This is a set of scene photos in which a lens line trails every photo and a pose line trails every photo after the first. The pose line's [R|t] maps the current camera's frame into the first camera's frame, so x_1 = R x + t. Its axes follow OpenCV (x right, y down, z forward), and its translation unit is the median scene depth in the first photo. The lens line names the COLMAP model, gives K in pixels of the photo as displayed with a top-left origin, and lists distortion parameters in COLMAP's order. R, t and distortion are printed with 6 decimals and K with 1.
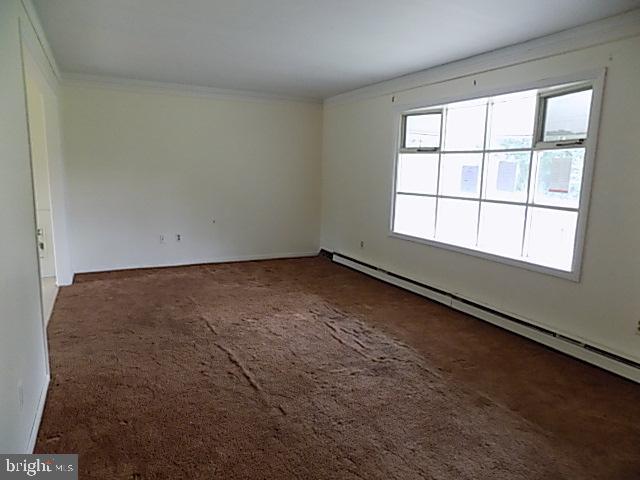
lens RADIAL K [[438.9, 0, 324.3], [0, 438.9, 240.6], [0, 0, 1]] dist [-0.023167, 0.001439]
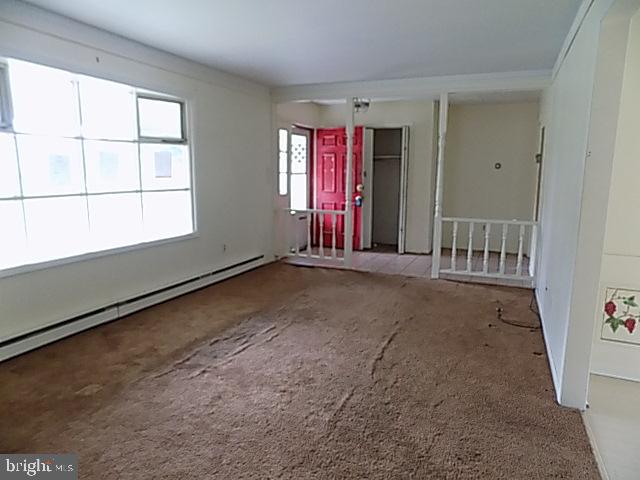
lens RADIAL K [[438.9, 0, 324.3], [0, 438.9, 240.6], [0, 0, 1]] dist [-0.023167, 0.001439]
pose [[-0.625925, -0.162686, 0.762726, -0.727088], [0.091570, 0.955905, 0.279036, -0.239512], [-0.774489, 0.244498, -0.583427, 1.365112]]
